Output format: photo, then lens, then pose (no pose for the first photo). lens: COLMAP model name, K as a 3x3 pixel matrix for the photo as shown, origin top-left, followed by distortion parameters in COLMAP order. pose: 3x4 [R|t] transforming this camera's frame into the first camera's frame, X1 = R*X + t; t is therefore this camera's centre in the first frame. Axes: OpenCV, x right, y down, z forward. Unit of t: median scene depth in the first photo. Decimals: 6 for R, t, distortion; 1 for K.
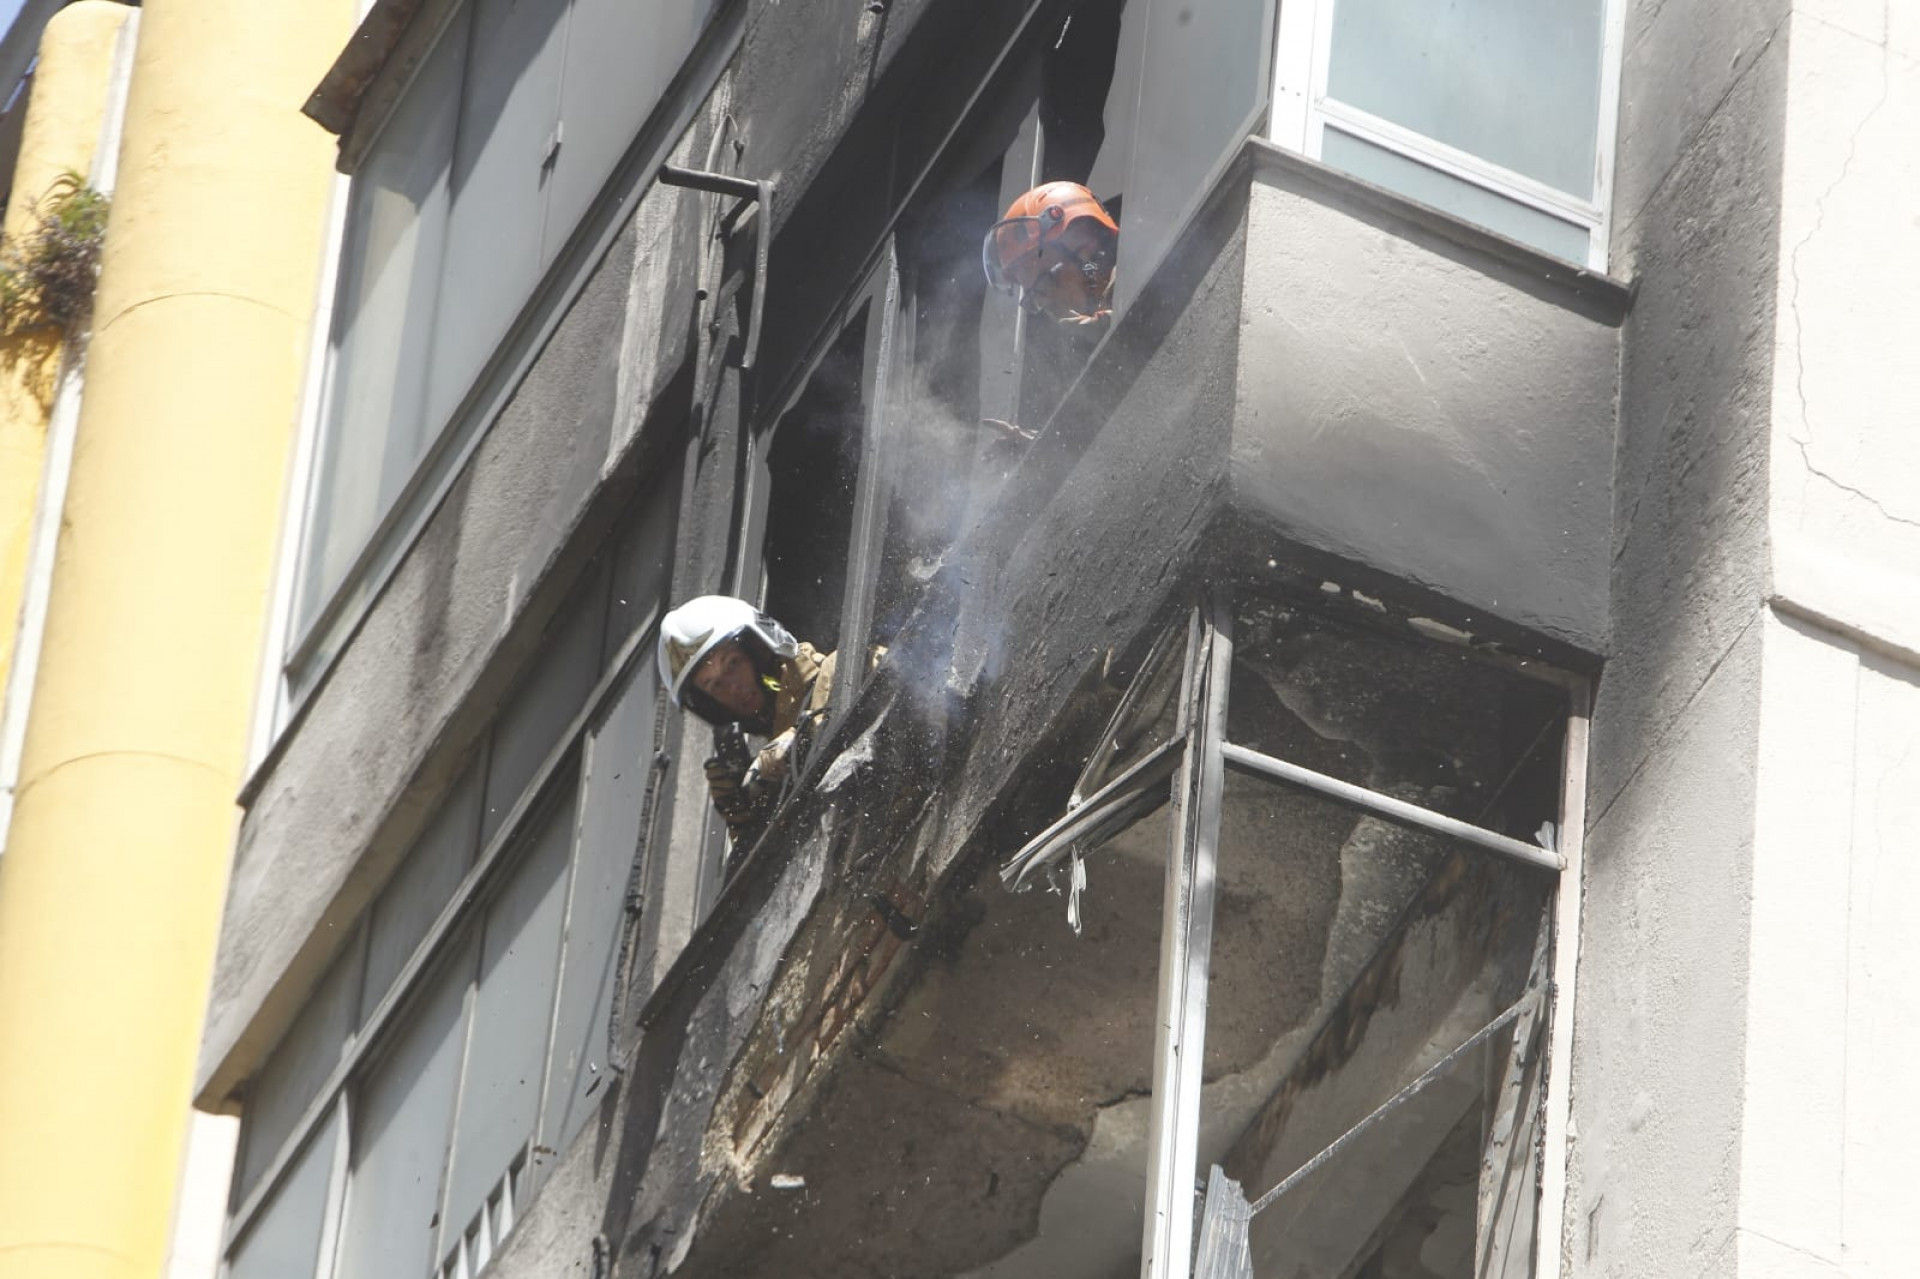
lens RADIAL K [[13636.0, 0, 972.0], [0, 13636.0, 625.7], [0, 0, 1]] dist [1.540107, 0.000000]
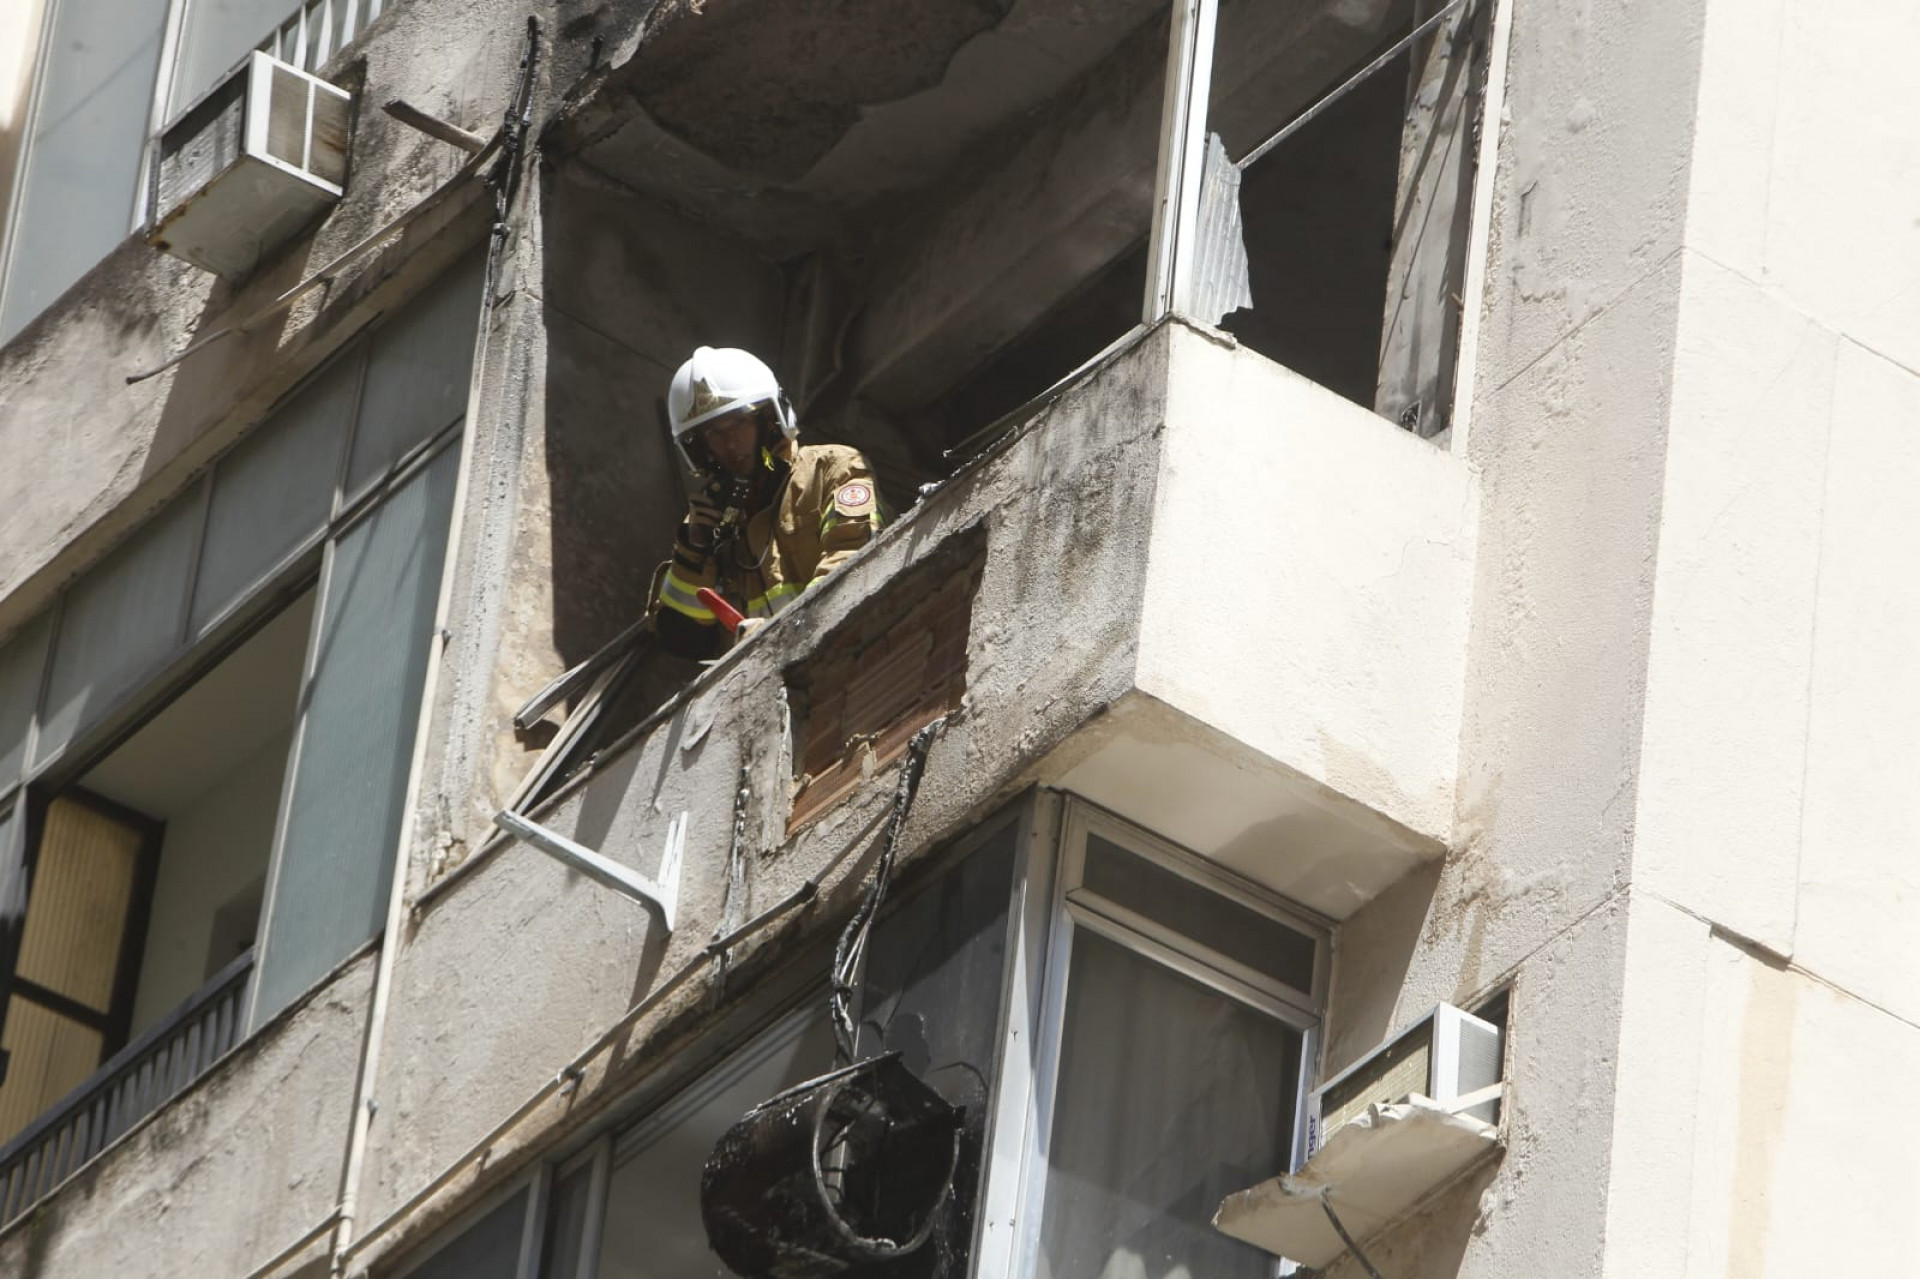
lens RADIAL K [[12402.5, 0, 1060.3], [0, 12402.5, 613.1], [0, 0, 1]] dist [1.358723, 0.000000]
pose [[0.984119, 0.124313, 0.126711, -0.122226], [-0.140997, 0.981097, 0.132544, -0.056470], [-0.107839, -0.148305, 0.983044, -0.041353]]
